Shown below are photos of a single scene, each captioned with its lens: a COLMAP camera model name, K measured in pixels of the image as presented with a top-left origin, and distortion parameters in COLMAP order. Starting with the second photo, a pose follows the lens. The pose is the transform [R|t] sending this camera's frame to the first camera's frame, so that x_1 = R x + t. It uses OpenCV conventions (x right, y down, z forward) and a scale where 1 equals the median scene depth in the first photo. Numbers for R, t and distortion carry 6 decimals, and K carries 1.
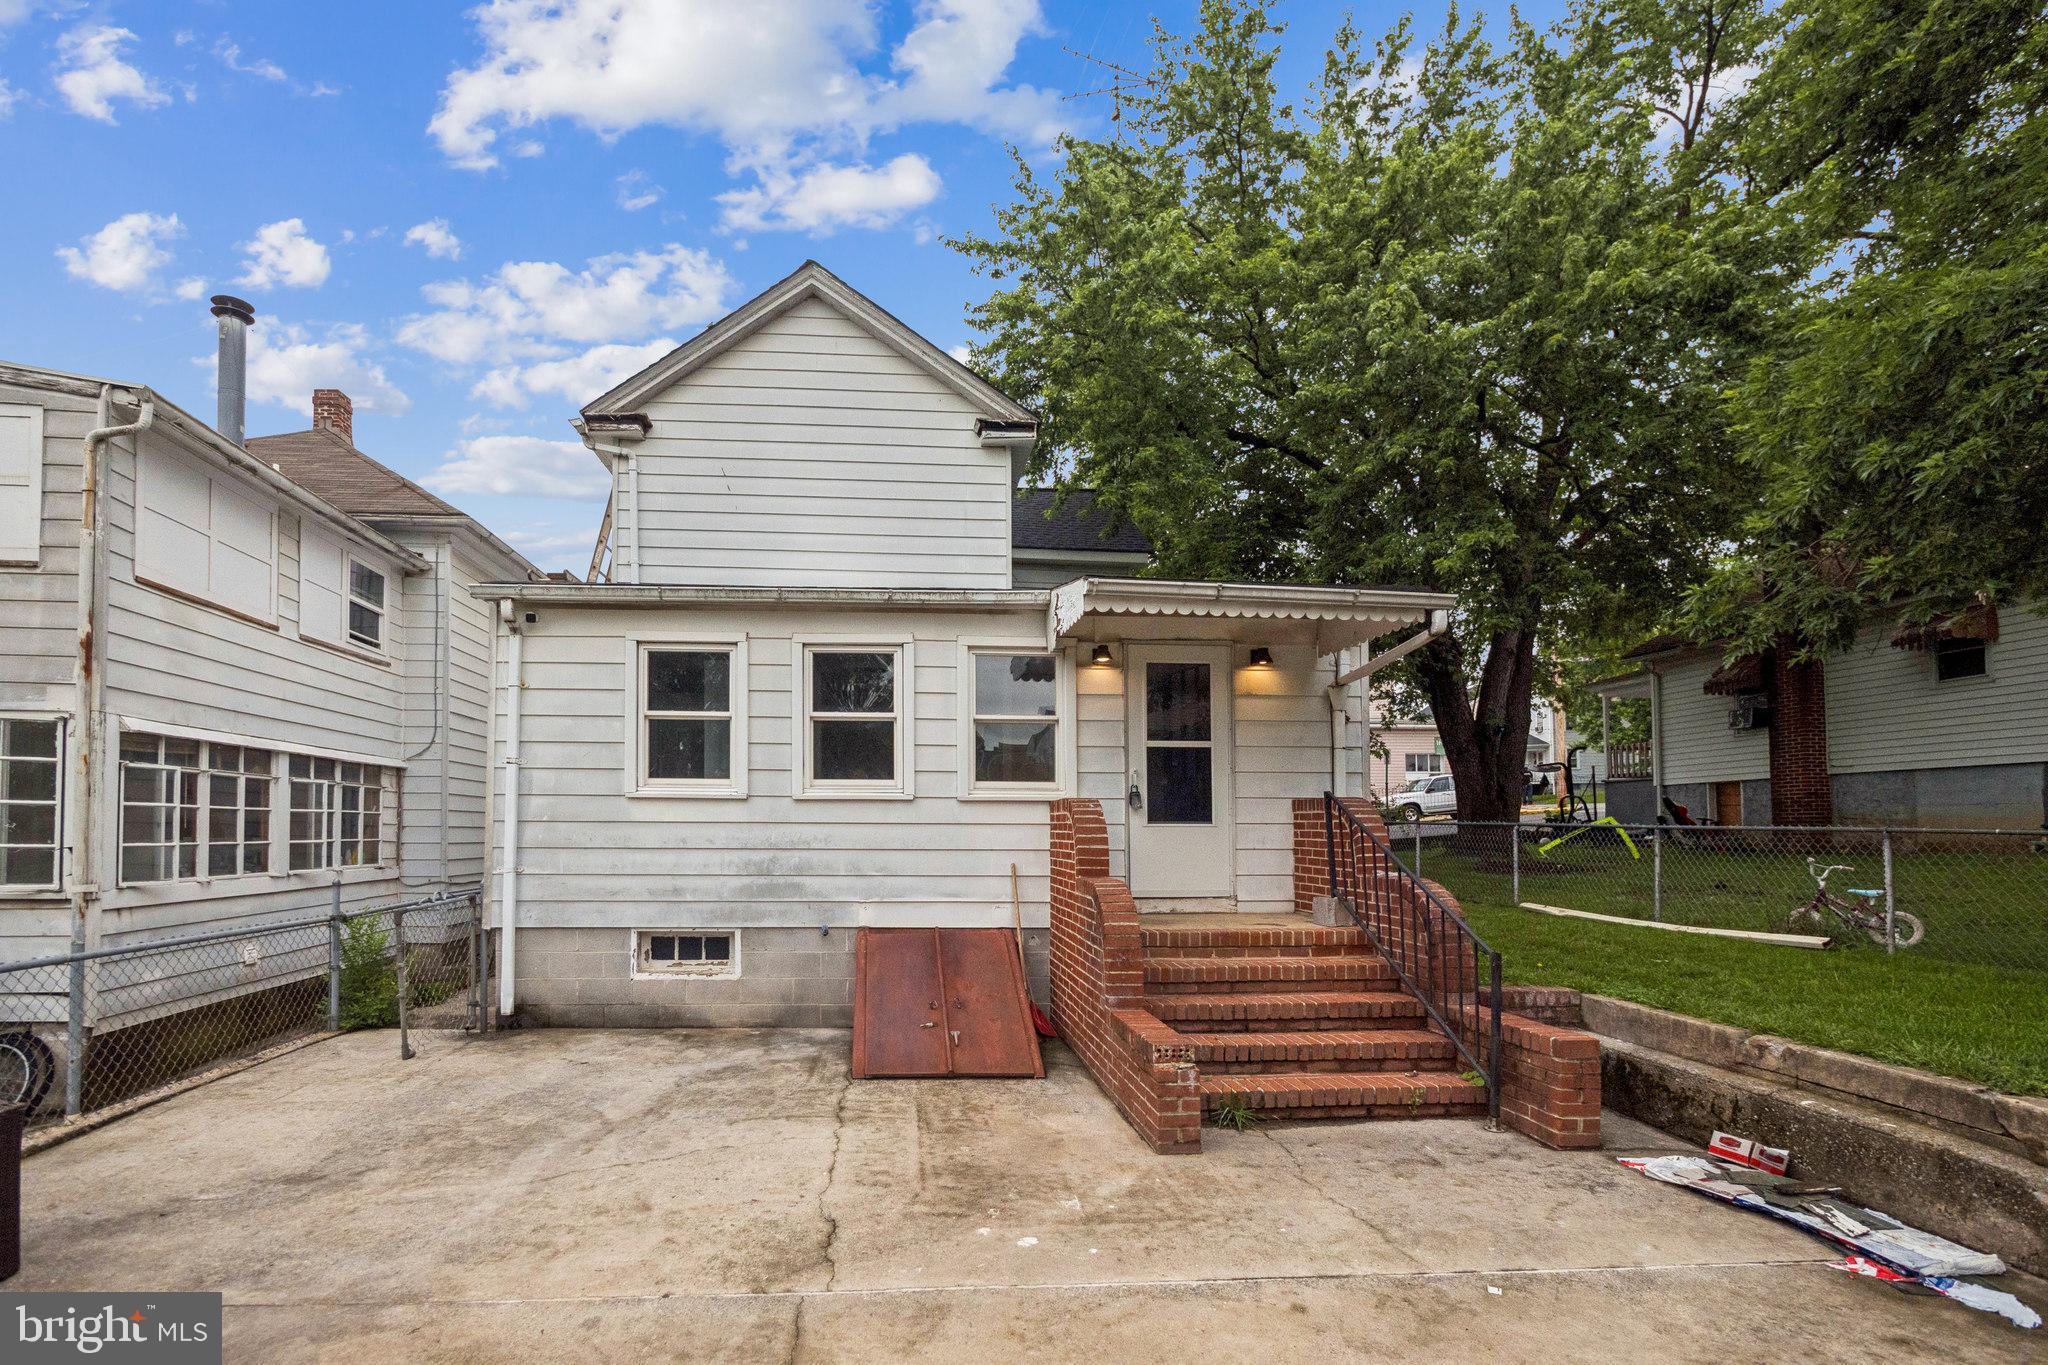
lens RADIAL K [[872.6, 0, 921.5], [0, 872.6, 809.6], [0, 0, 1]] dist [-0.006359, -0.000374]
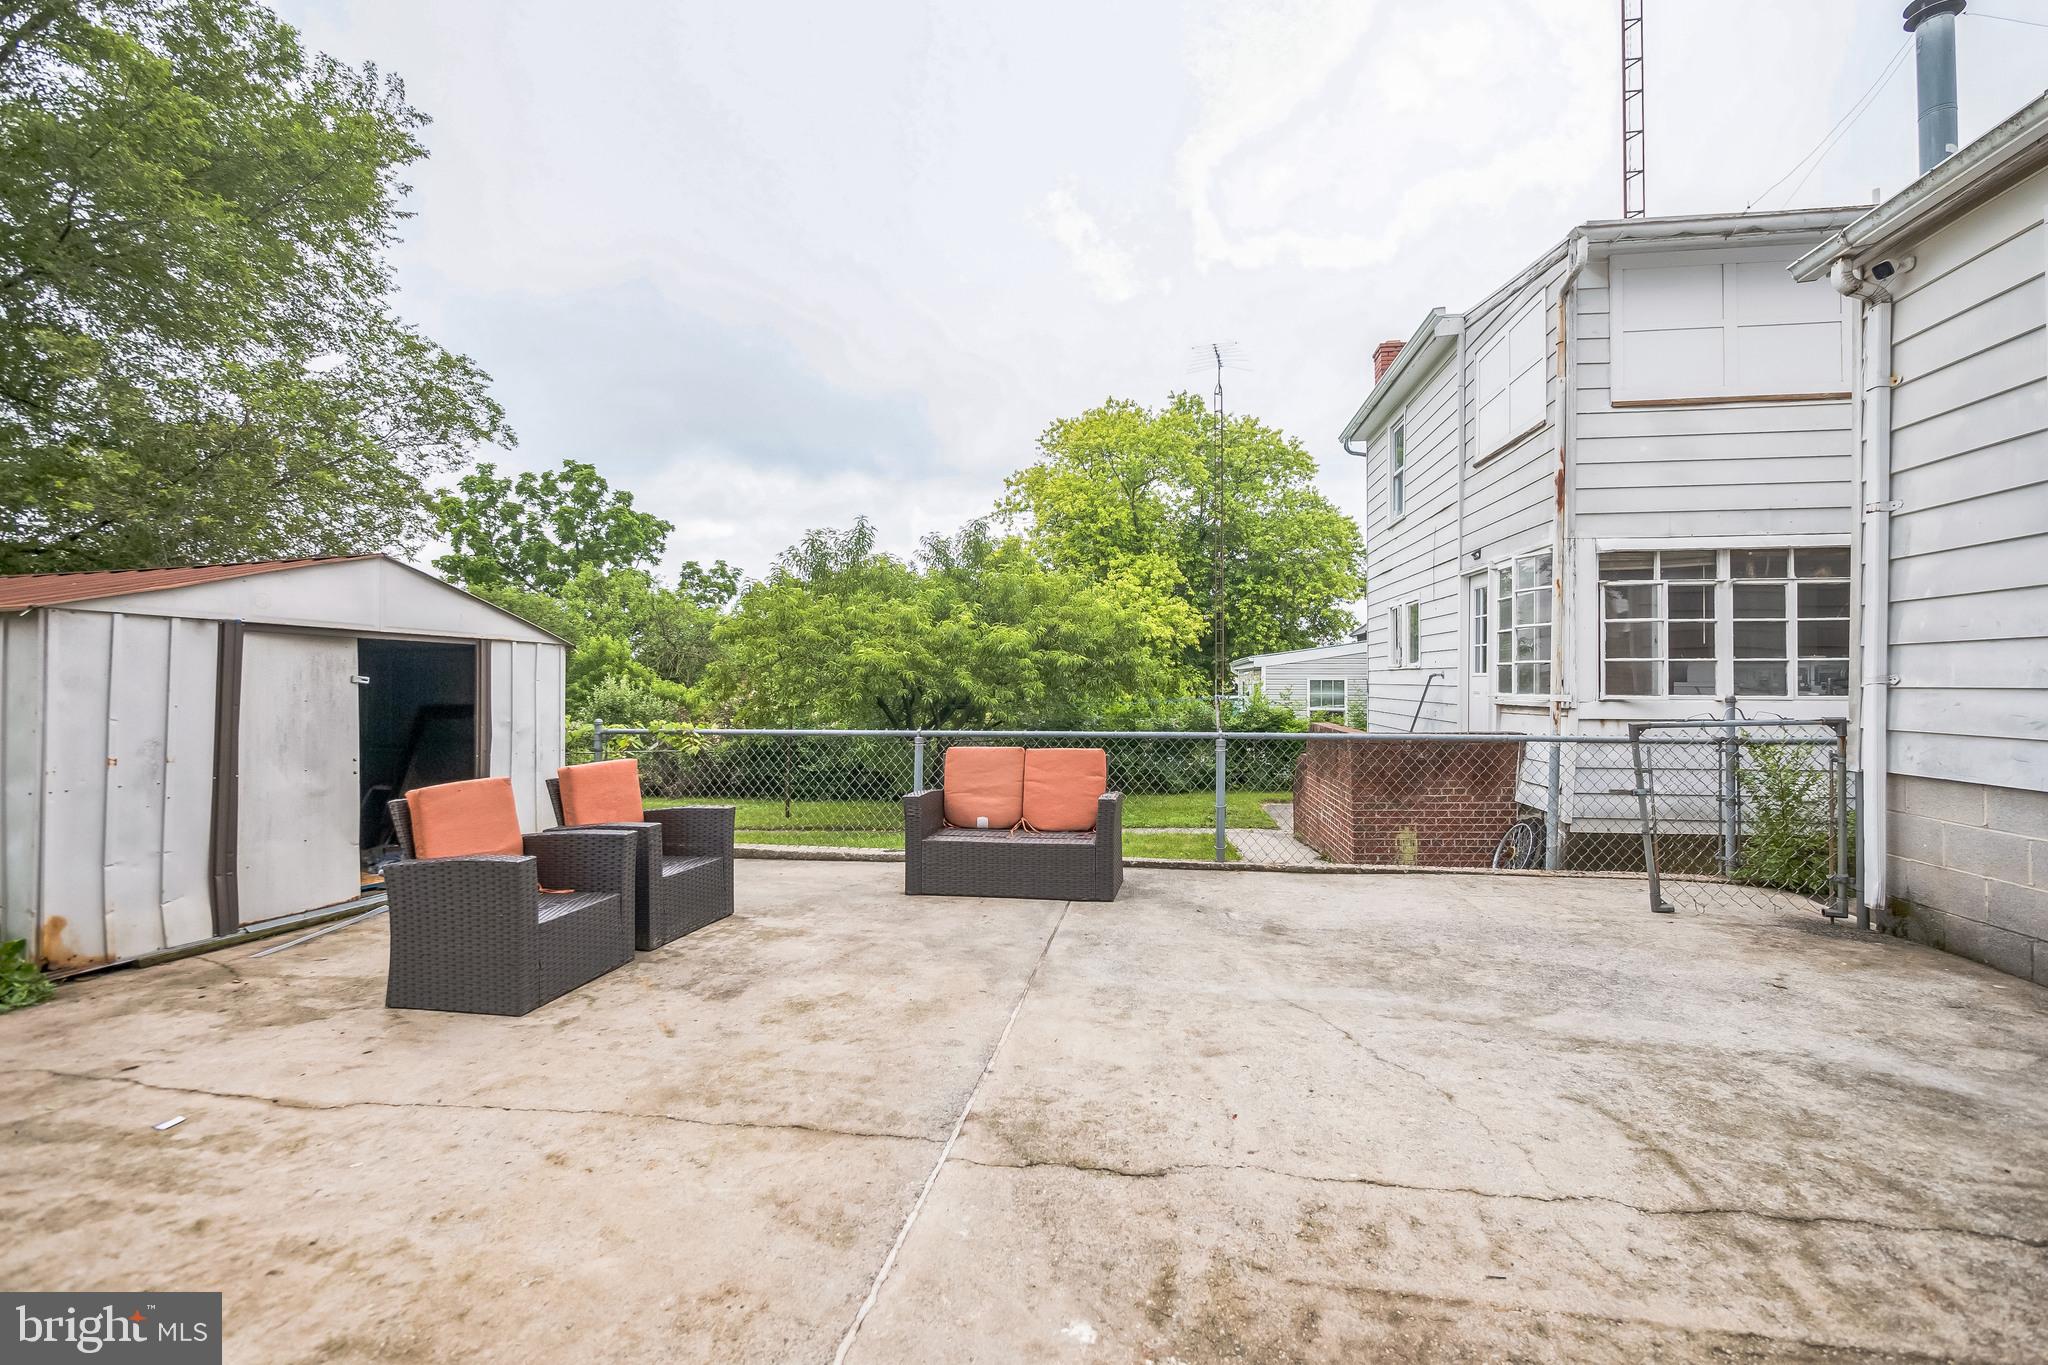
lens RADIAL K [[872.6, 0, 1019.2], [0, 872.6, 685.7], [0, 0, 1]] dist [-0.006359, -0.000374]
pose [[-0.194859, 0.001067, -0.980831, 0.262761], [0.027557, 0.999611, -0.004387, 0.057182], [0.980444, -0.027883, -0.194812, 0.505424]]
